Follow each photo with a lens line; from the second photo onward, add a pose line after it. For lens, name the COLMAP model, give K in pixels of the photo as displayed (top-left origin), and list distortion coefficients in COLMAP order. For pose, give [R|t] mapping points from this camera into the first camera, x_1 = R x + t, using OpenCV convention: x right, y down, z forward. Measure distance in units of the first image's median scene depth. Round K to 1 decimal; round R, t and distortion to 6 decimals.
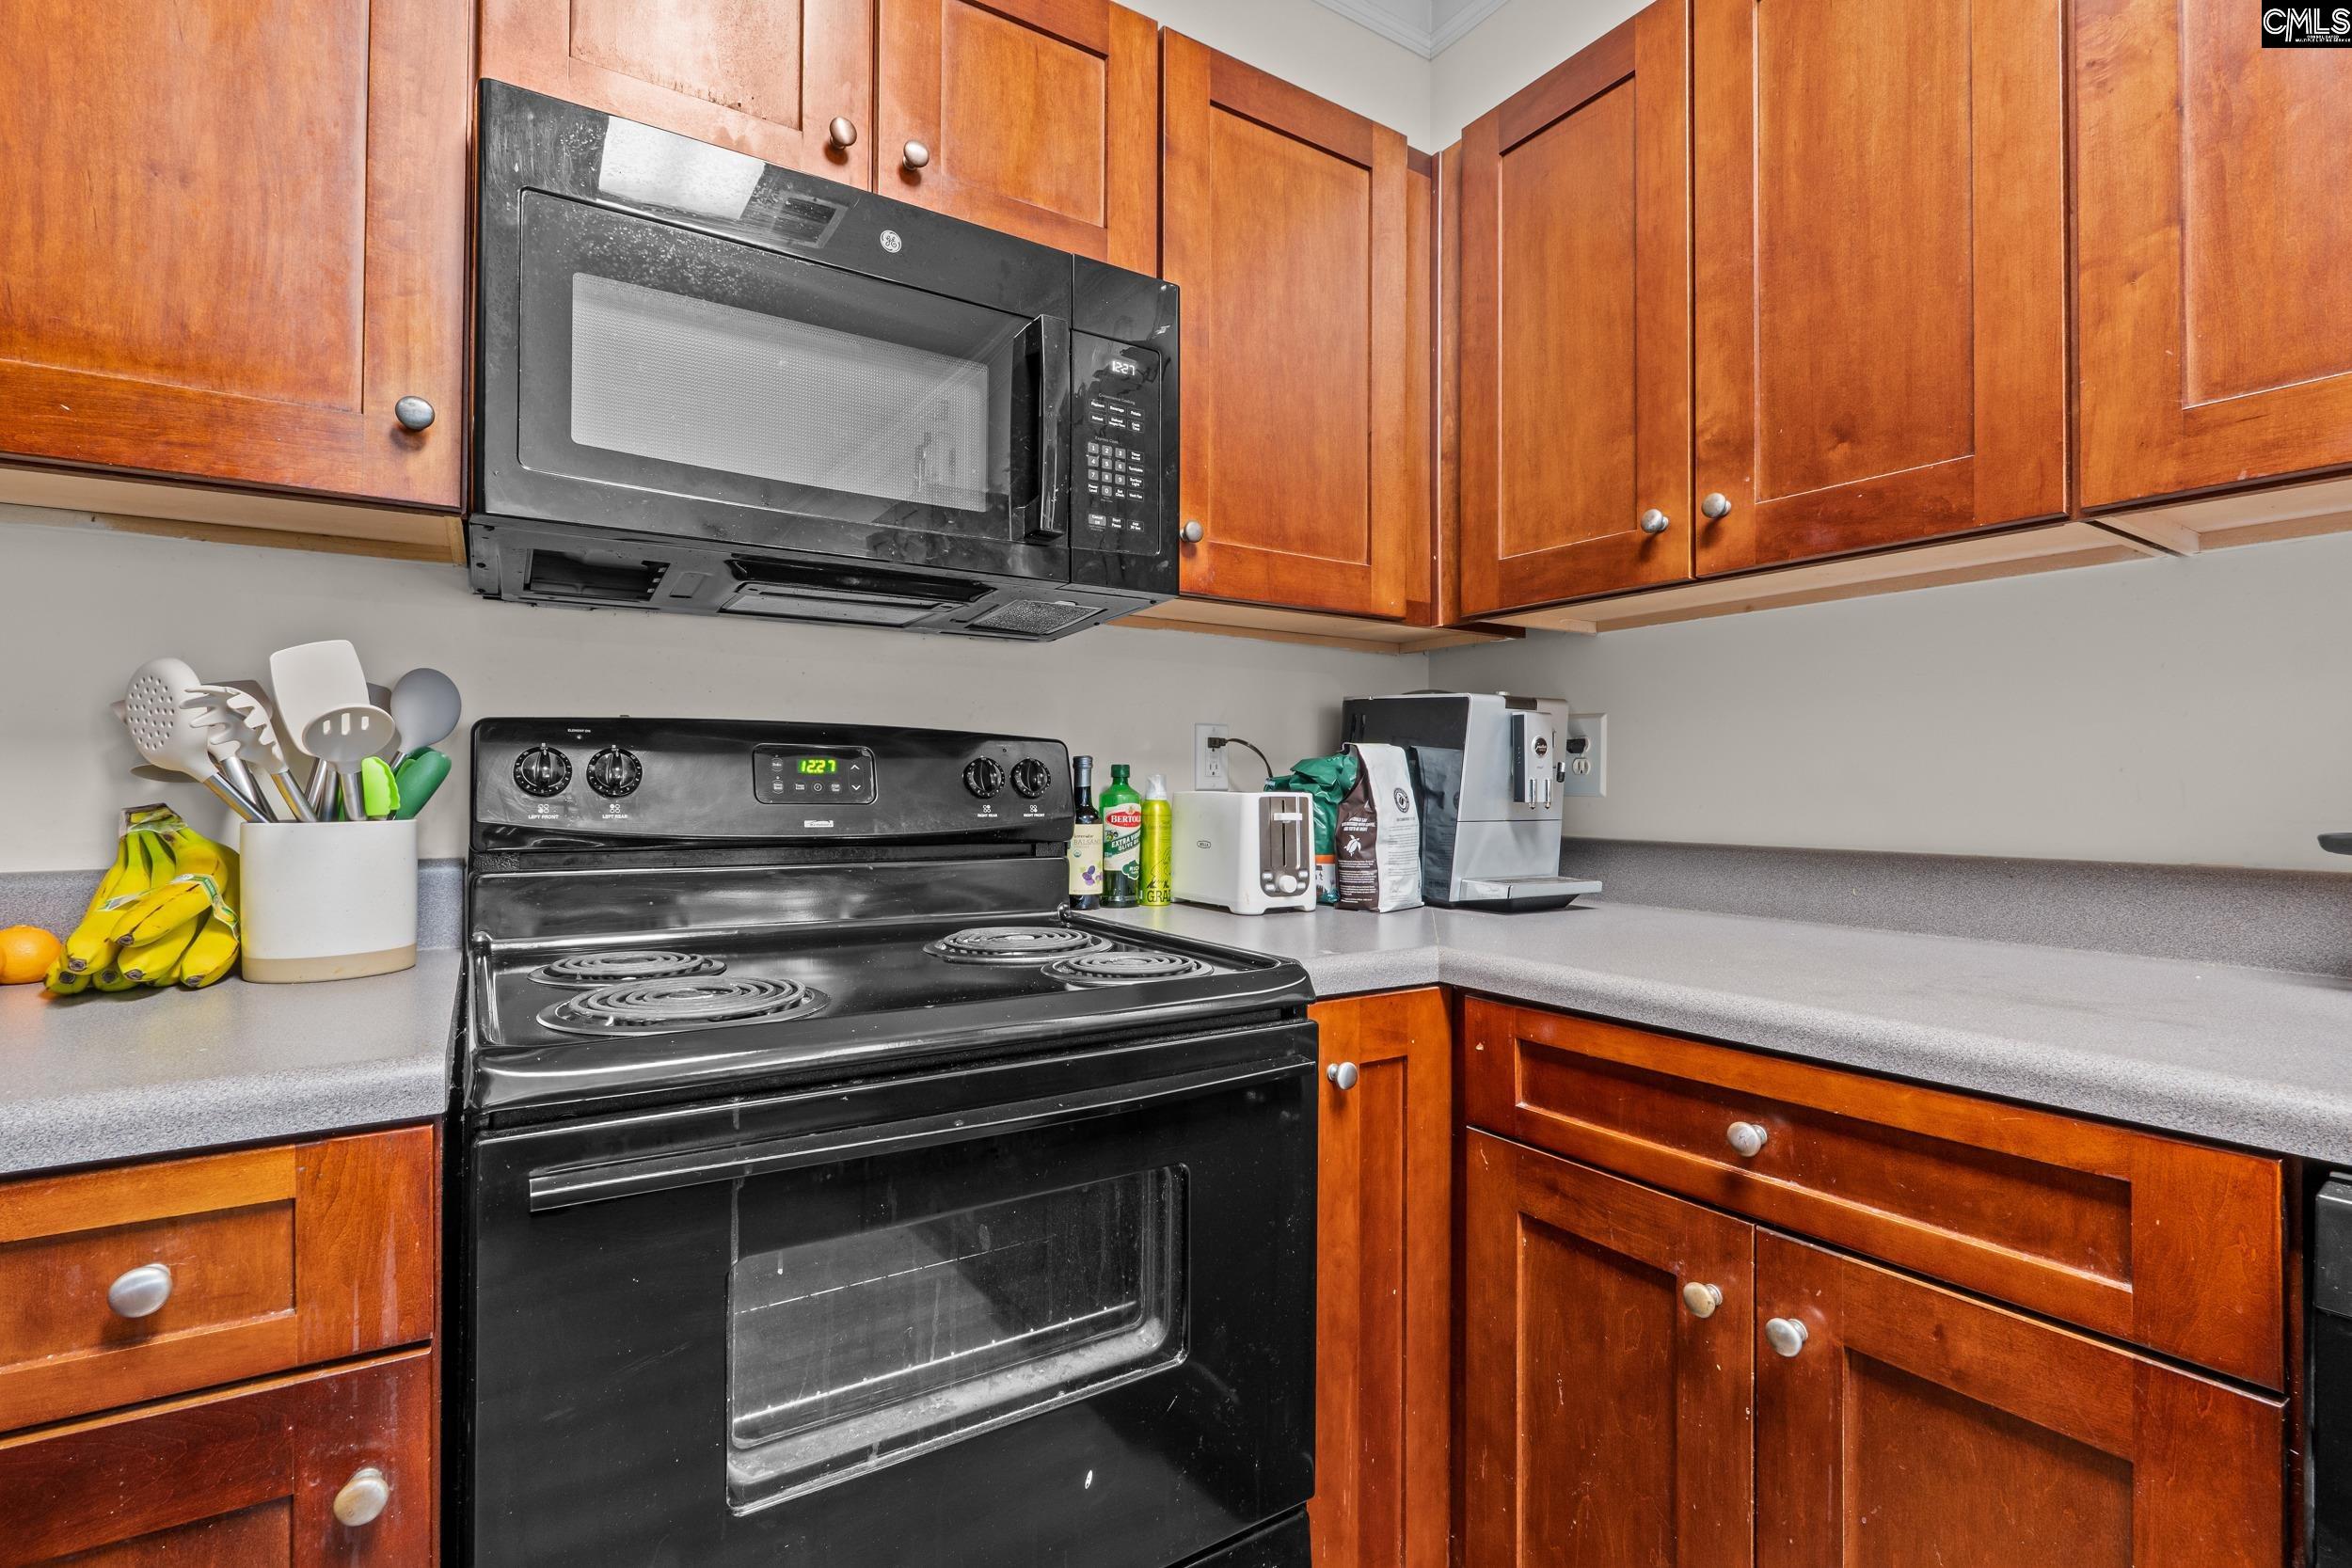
lens RADIAL K [[1079.2, 0, 1176.0], [0, 1079.2, 784.0], [0, 0, 1]] dist [-0.003622, -0.000403]
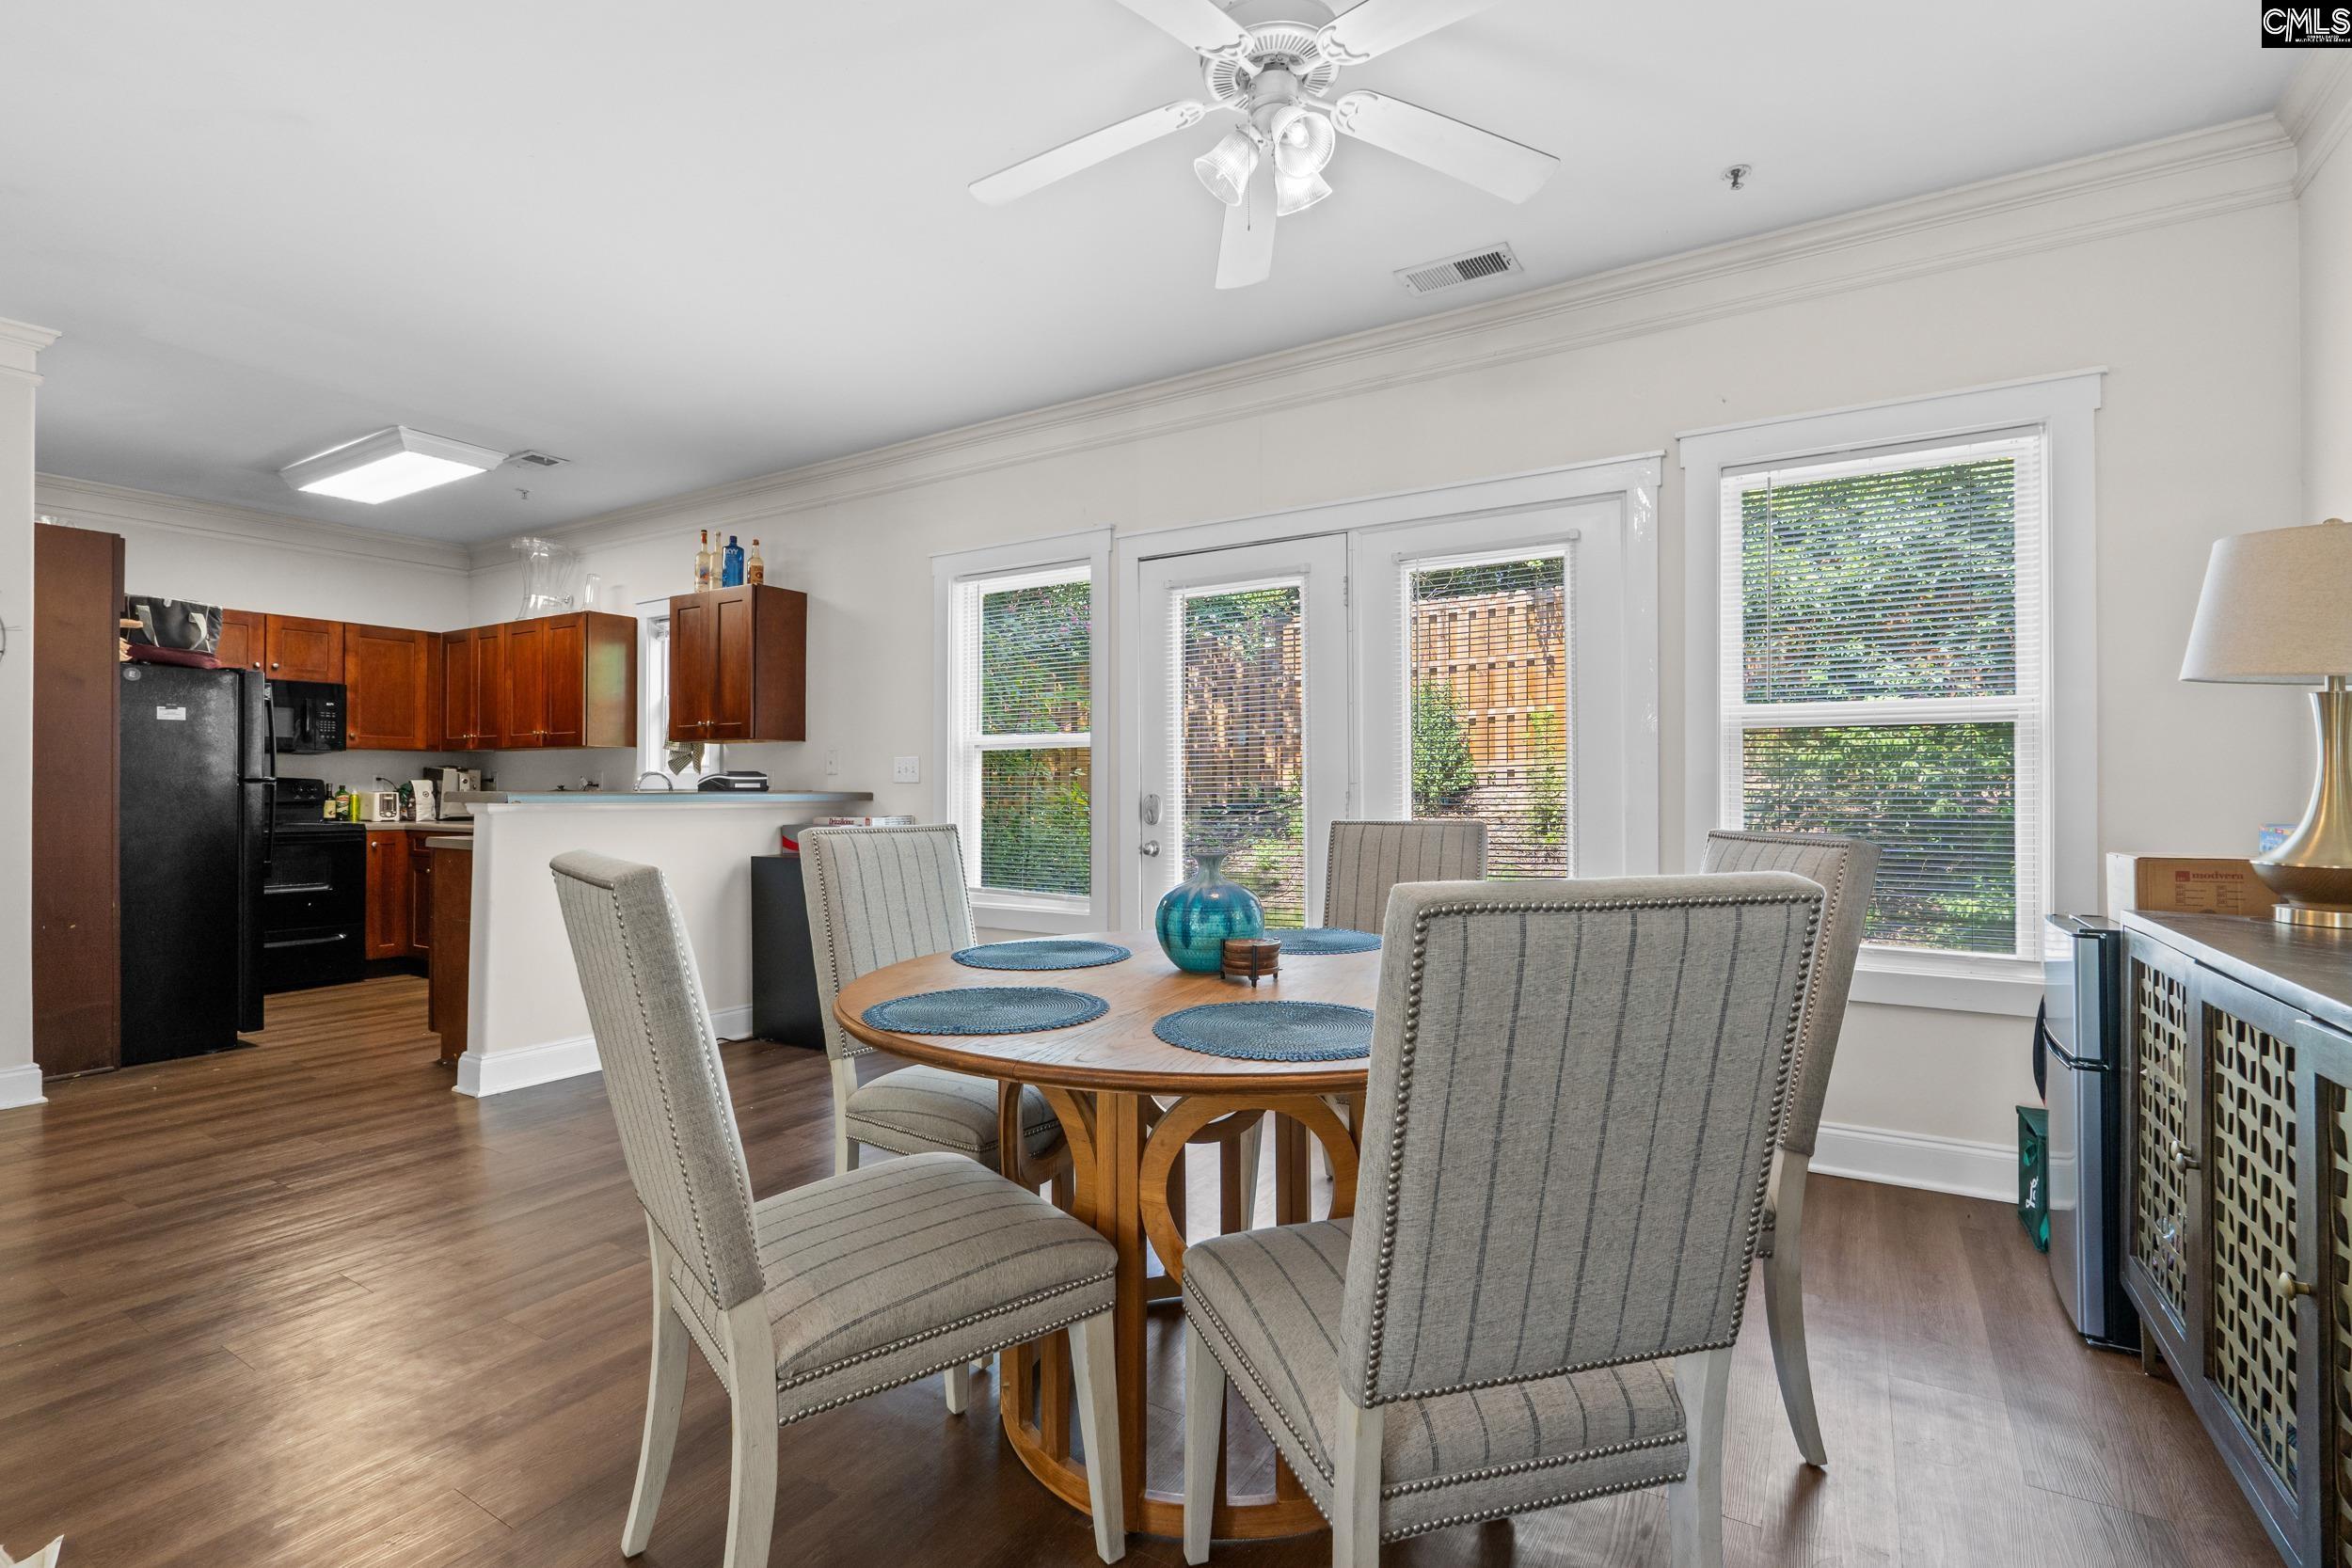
lens RADIAL K [[1079.2, 0, 1176.0], [0, 1079.2, 784.0], [0, 0, 1]] dist [-0.003622, -0.000403]
pose [[0.903022, -0.000275, 0.429594, 1.063318], [-0.001301, 0.999993, 0.003375, -0.042047], [-0.429592, -0.003607, 0.903016, -4.064827]]
